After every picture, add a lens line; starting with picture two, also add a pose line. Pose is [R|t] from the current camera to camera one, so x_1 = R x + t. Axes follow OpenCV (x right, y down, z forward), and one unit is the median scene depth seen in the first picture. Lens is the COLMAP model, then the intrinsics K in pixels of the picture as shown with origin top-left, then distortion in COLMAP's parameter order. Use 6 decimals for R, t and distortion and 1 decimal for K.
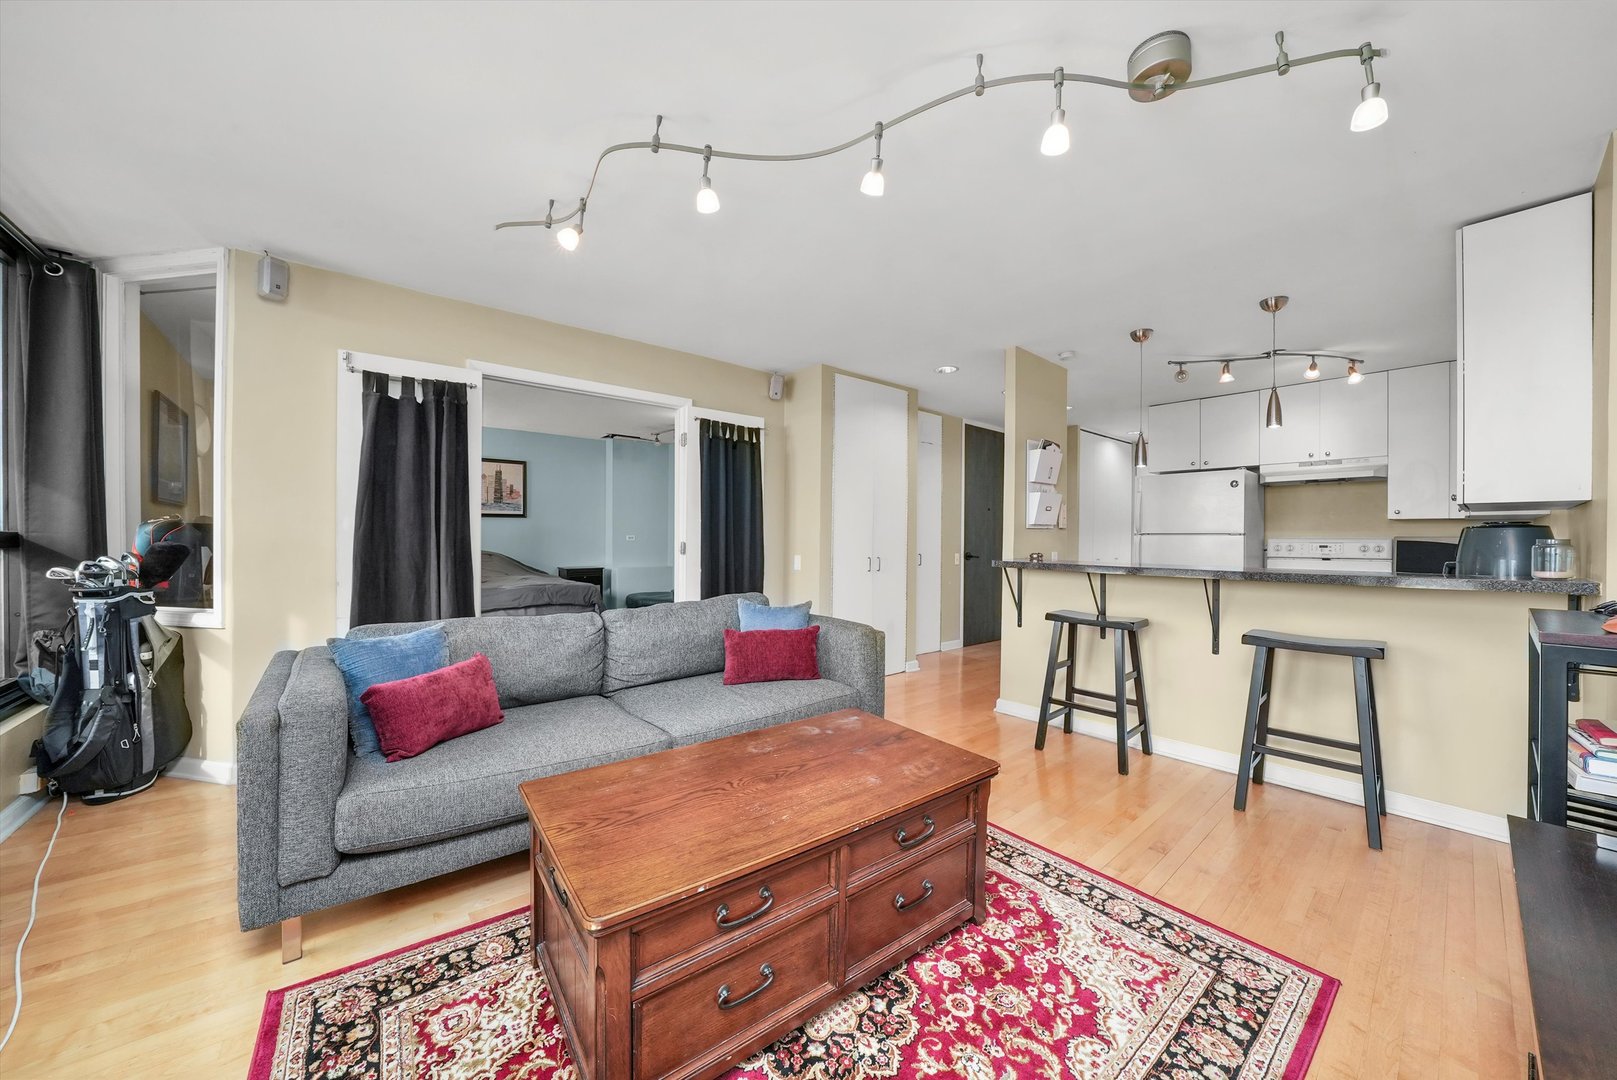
lens RADIAL K [[584.9, 0, 808.5], [0, 584.9, 540.0], [0, 0, 1]] dist [-0.015632, -0.000068]
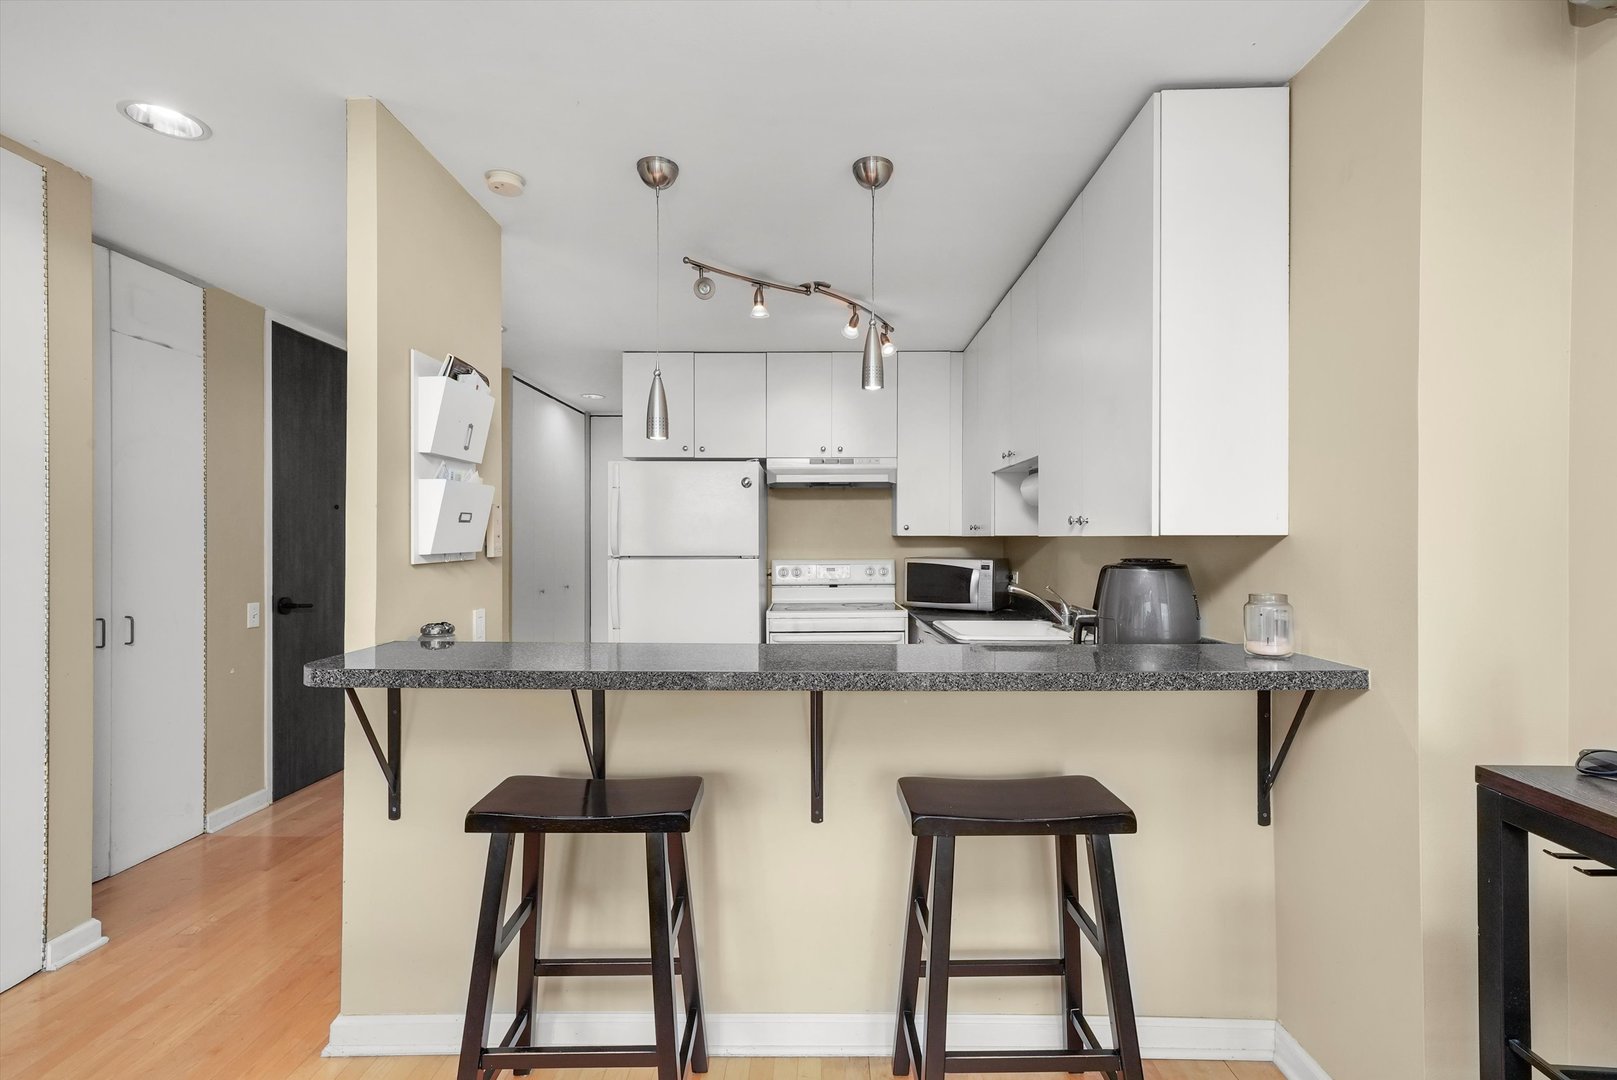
lens RADIAL K [[704.9, 0, 808.5], [0, 704.9, 540.0], [0, 0, 1]] dist [-0.003056, -0.000231]
pose [[0.654501, -0.007985, 0.756019, 0.182351], [0.006722, 0.999966, 0.004743, -0.037565], [-0.756031, 0.001978, 0.654532, 0.463233]]
